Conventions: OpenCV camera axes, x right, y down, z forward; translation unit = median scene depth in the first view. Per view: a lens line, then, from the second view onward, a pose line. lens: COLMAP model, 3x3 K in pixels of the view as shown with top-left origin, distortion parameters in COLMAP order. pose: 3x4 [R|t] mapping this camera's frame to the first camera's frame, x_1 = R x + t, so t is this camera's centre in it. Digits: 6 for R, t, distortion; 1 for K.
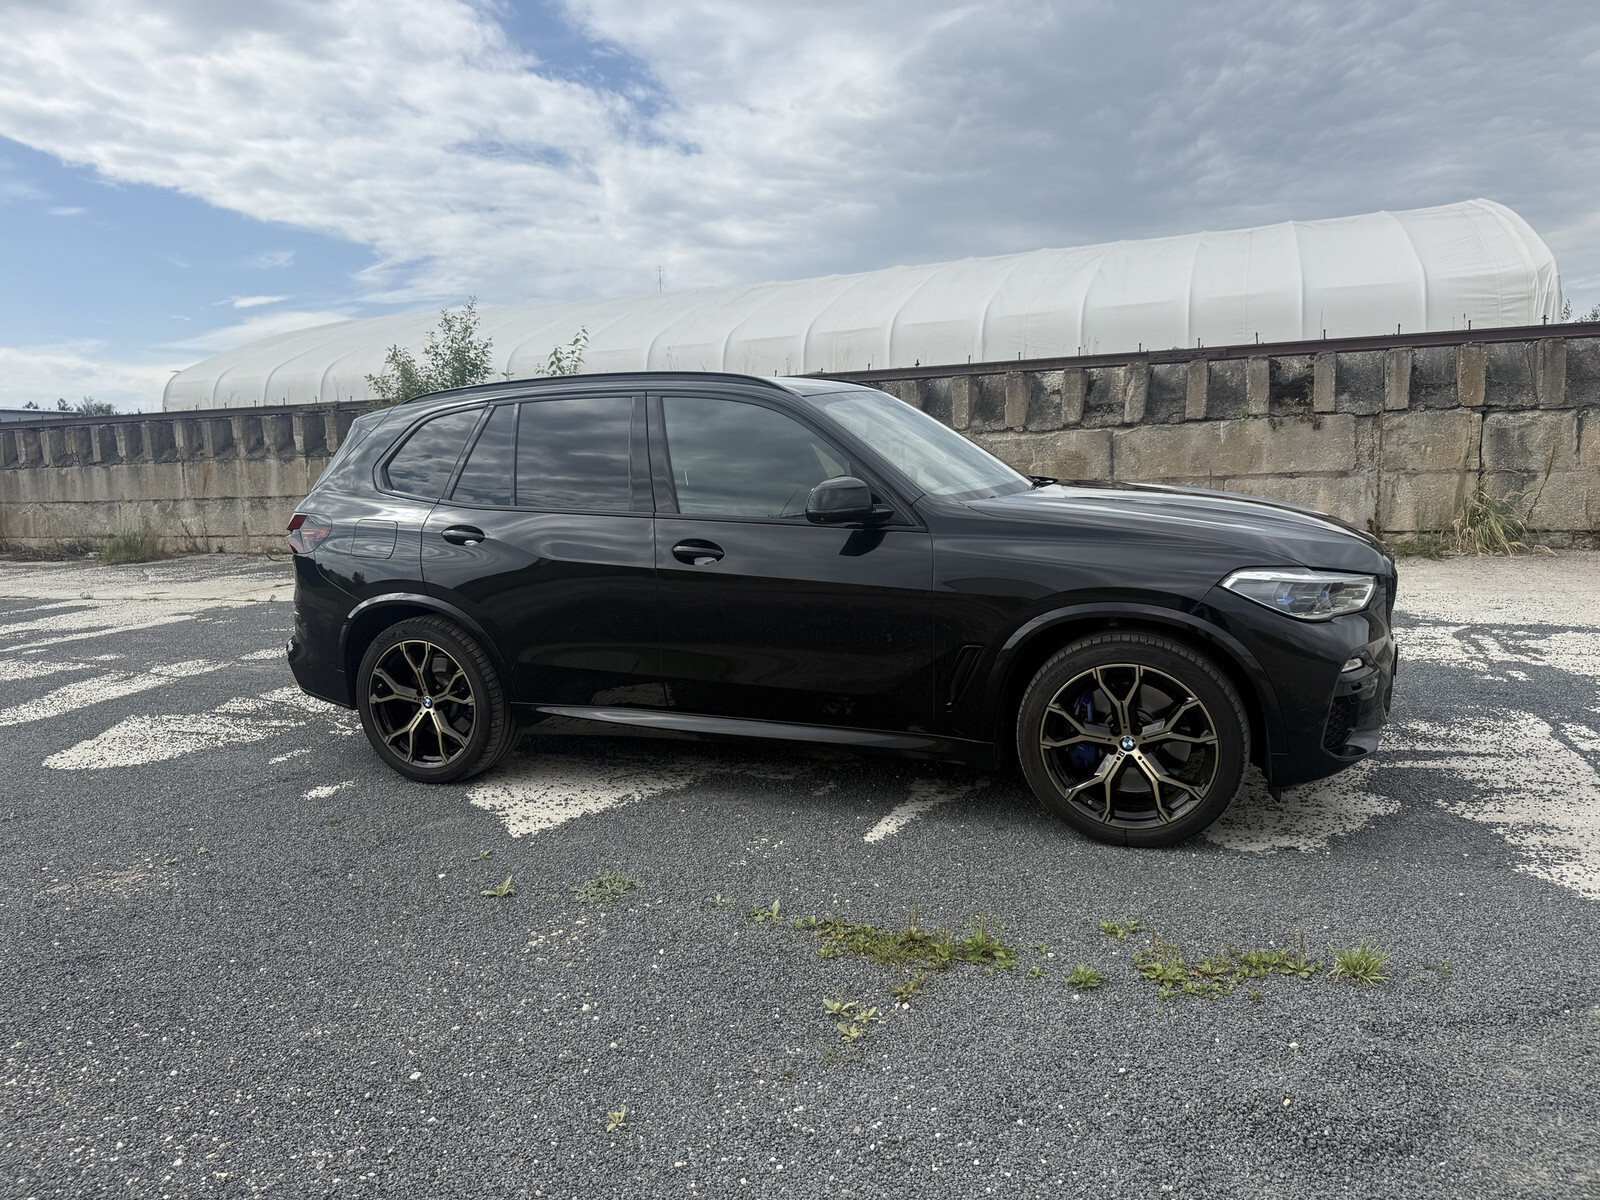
lens RADIAL K [[1111.9, 0, 791.1], [0, 1111.9, 596.2], [0, 0, 1]] dist [0.104354, -0.152697]
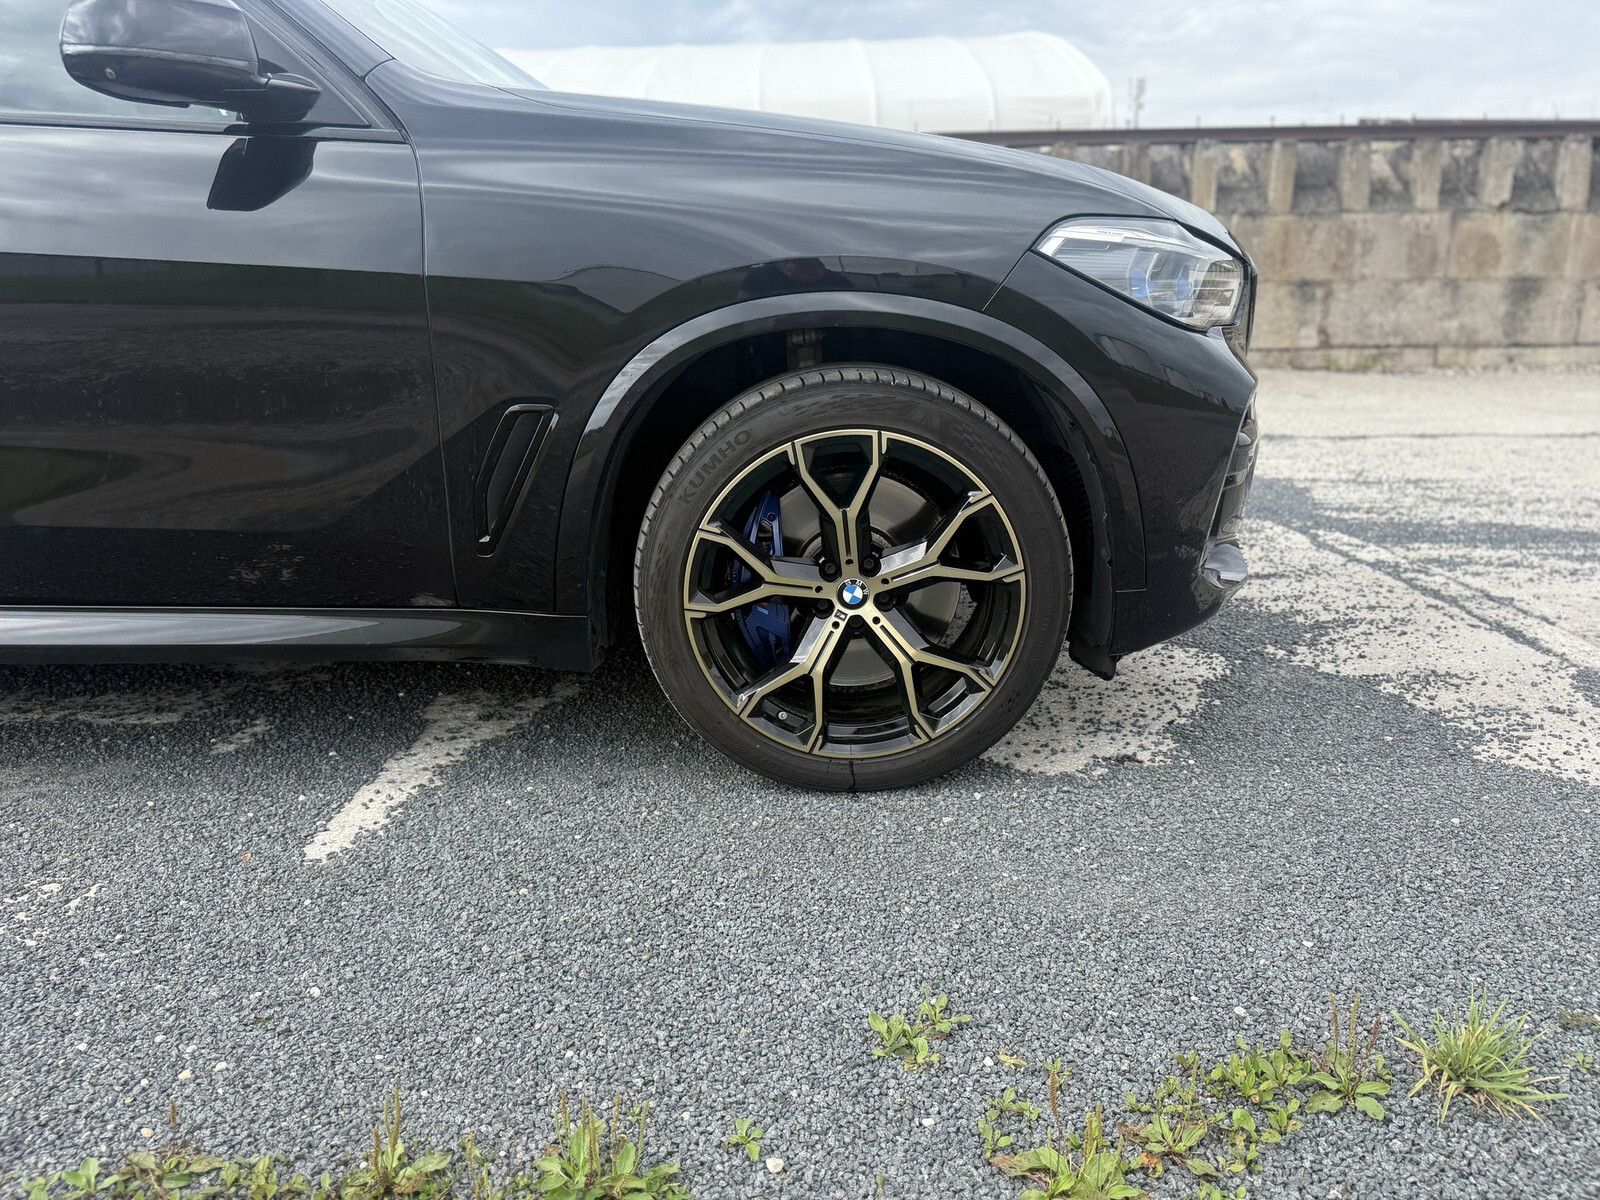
lens RADIAL K [[1111.9, 0, 791.1], [0, 1111.9, 596.2], [0, 0, 1]] dist [0.104354, -0.152697]
pose [[0.928182, -0.071979, 0.365098, 0.091762], [0.030314, 0.992479, 0.118599, 0.071705], [-0.370889, -0.099014, 0.923384, 0.545887]]
